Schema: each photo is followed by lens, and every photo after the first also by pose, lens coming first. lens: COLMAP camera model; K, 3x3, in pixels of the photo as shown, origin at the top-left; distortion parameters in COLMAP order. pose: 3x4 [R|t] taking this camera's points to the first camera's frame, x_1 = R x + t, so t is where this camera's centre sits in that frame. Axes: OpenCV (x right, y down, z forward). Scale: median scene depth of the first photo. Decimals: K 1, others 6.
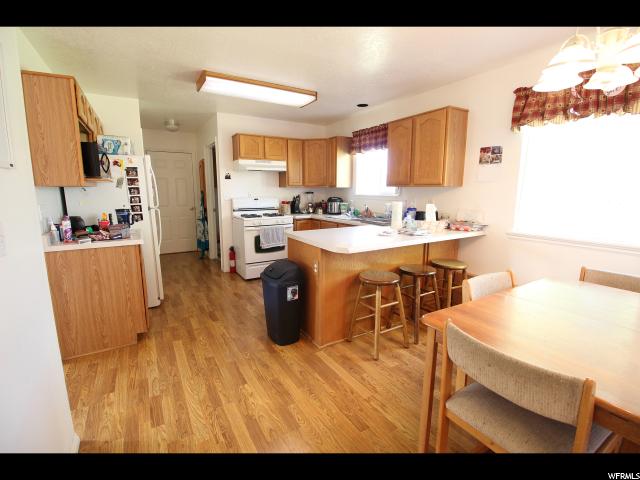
lens RADIAL K [[298.3, 0, 321.5], [0, 298.3, 238.2], [0, 0, 1]] dist [-0.012740, -0.002431]
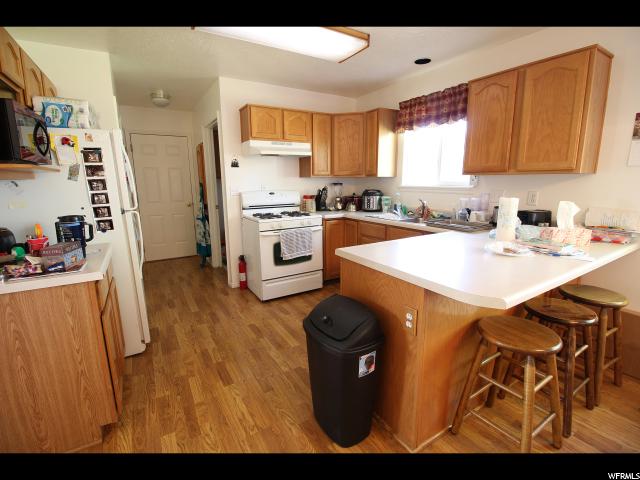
lens RADIAL K [[298.3, 0, 320.0], [0, 298.3, 238.7], [0, 0, 1]] dist [-0.012740, -0.002431]
pose [[0.999950, -0.009902, -0.001619, -0.136327], [0.009951, 0.999386, 0.033583, -0.054865], [0.001286, -0.033598, 0.999435, 0.326231]]
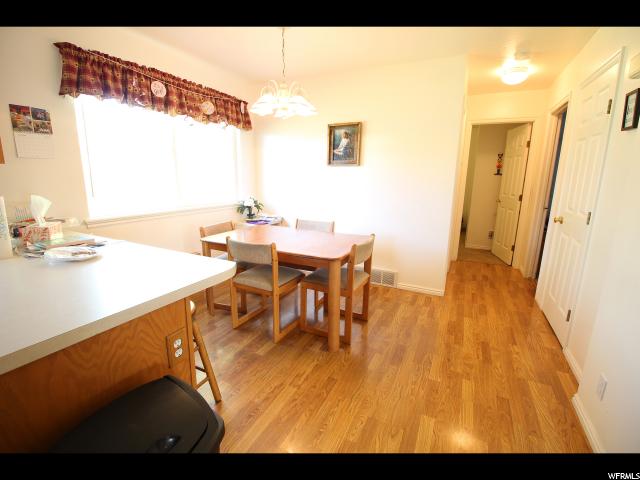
lens RADIAL K [[298.3, 0, 318.1], [0, 298.3, 237.2], [0, 0, 1]] dist [-0.012740, -0.002431]
pose [[-0.530547, -0.181207, 0.828061, -0.400774], [0.130151, 0.947885, 0.290817, -0.133997], [-0.837604, 0.262065, -0.479313, 0.848566]]
